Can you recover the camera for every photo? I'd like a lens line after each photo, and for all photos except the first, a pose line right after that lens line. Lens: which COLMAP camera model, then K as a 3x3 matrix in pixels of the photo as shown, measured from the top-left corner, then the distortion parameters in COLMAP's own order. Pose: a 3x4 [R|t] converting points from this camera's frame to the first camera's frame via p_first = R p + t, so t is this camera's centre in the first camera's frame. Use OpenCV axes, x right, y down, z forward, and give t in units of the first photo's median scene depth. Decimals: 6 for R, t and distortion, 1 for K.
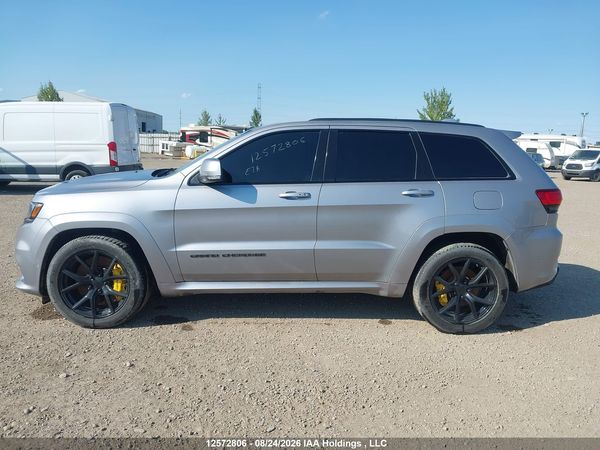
lens RADIAL K [[480.5, 0, 302.3], [0, 480.5, 215.6], [0, 0, 1]] dist [0.011429, -0.011269]
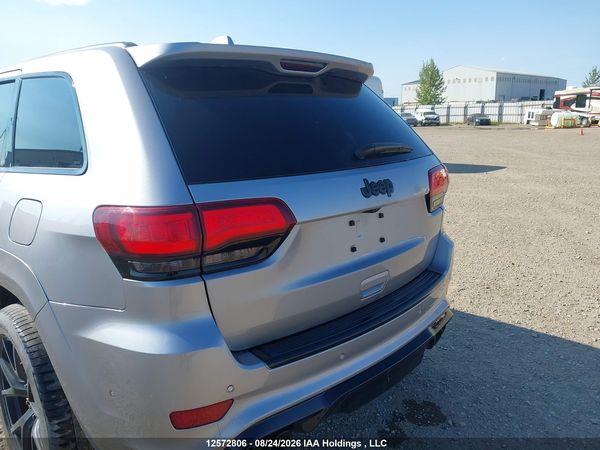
lens RADIAL K [[480.5, 0, 302.3], [0, 480.5, 215.6], [0, 0, 1]] dist [0.011429, -0.011269]
pose [[0.694351, 0.094486, -0.713406, 0.073140], [-0.053775, 0.995384, 0.079493, -0.007294], [0.717624, -0.016832, 0.696227, 0.075260]]
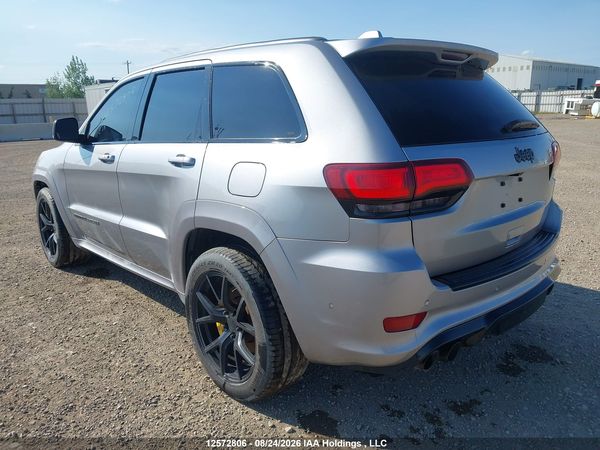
lens RADIAL K [[480.5, 0, 302.3], [0, 480.5, 215.6], [0, 0, 1]] dist [0.011429, -0.011269]
pose [[0.654708, 0.121175, -0.746106, 0.071438], [-0.064797, 0.992431, 0.104321, -0.004367], [0.753099, -0.019955, 0.657604, 0.058252]]
